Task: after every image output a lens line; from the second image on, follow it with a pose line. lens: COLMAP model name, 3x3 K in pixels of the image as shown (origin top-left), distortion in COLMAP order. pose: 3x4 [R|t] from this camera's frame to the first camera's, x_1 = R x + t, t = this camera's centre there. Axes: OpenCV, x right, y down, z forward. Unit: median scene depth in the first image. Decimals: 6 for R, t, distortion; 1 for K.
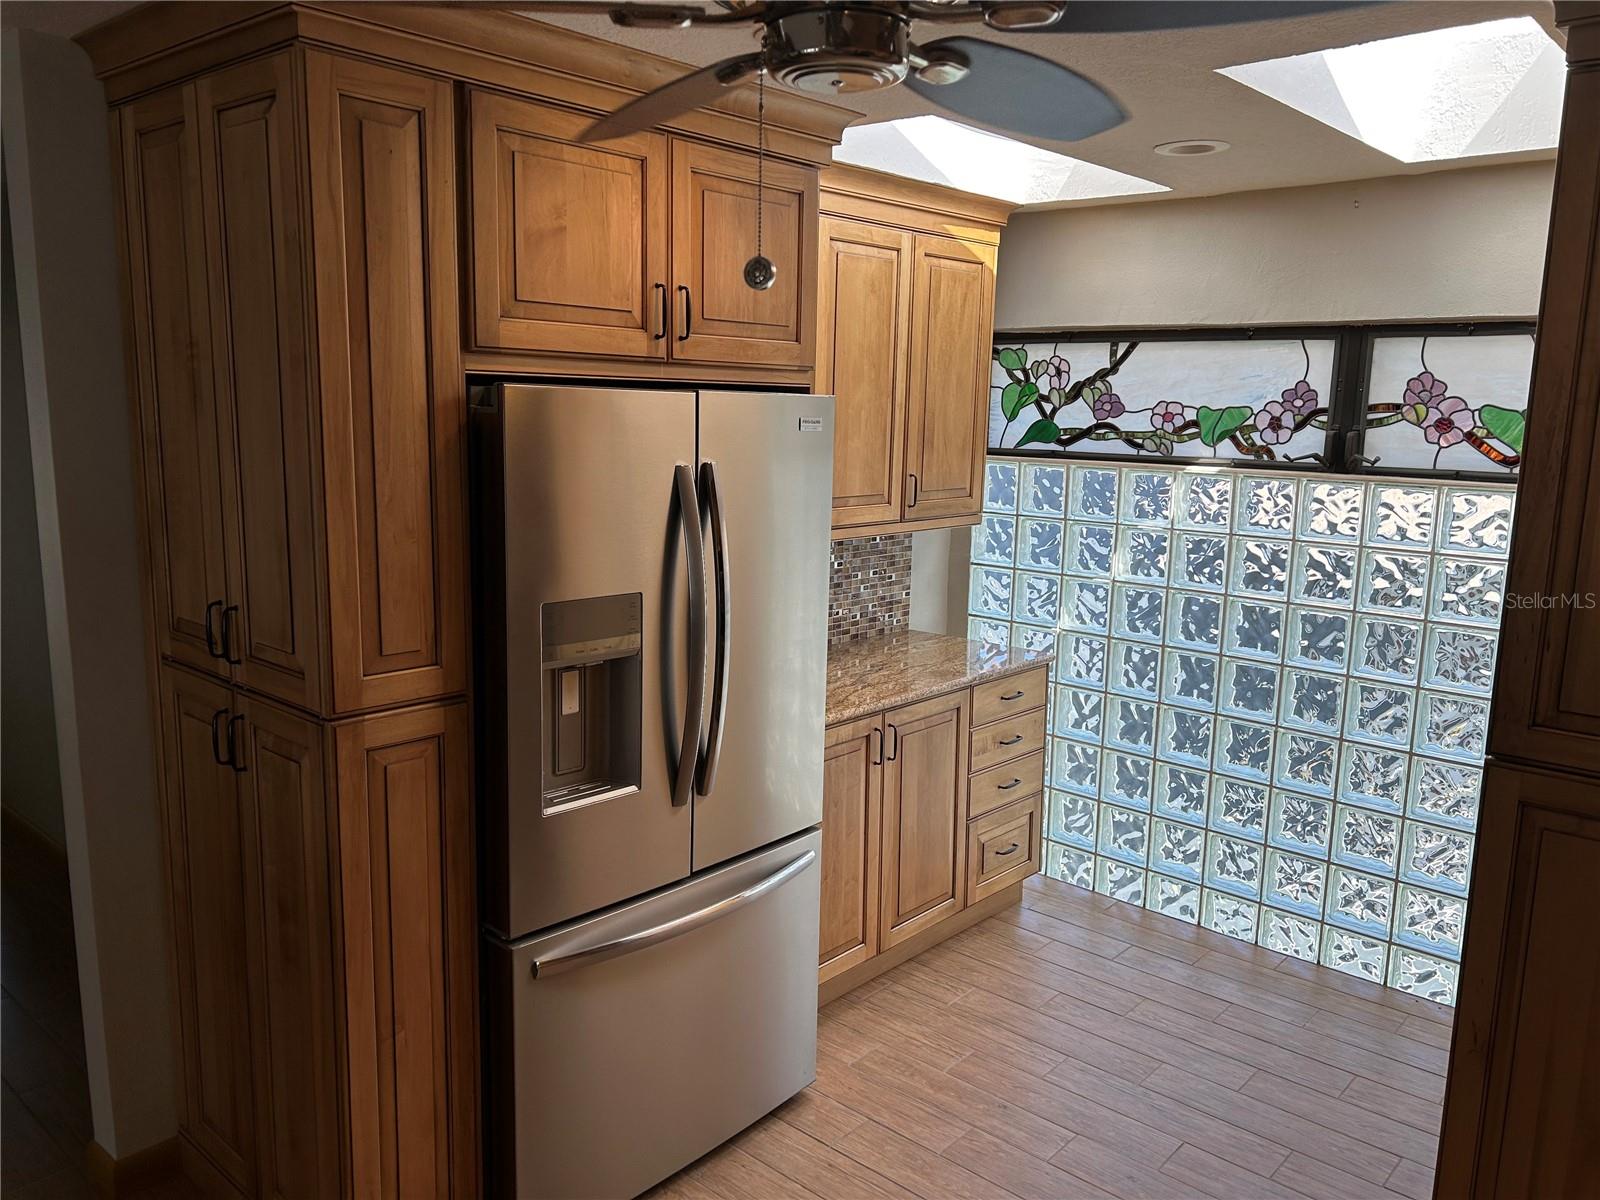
lens RADIAL K [[1208.7, 0, 800.9], [0, 1208.7, 593.6], [0, 0, 1]] dist [0.086599, -0.097157]
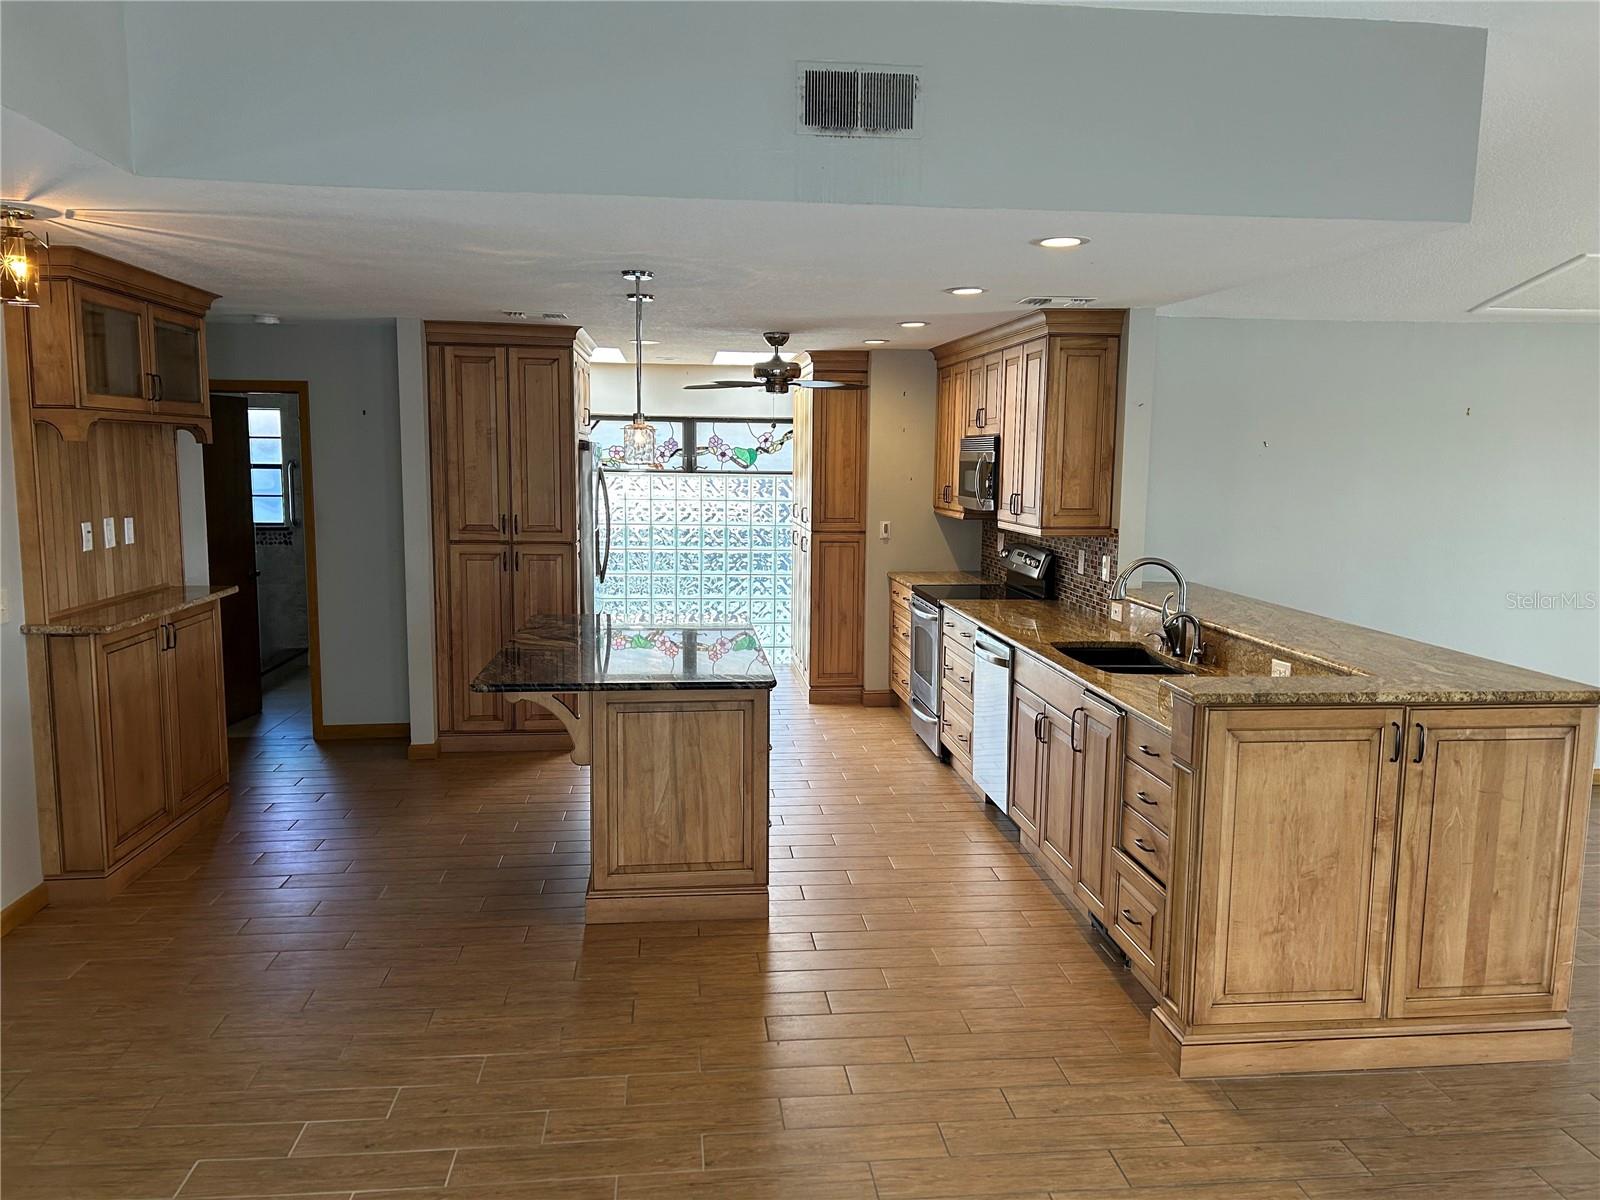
lens RADIAL K [[1208.7, 0, 803.2], [0, 1208.7, 594.5], [0, 0, 1]] dist [0.086599, -0.097157]
pose [[0.673361, -0.095228, 0.733155, -1.354783], [0.127615, 0.991756, 0.011610, 0.163796], [-0.728216, 0.085744, 0.679962, -0.936438]]
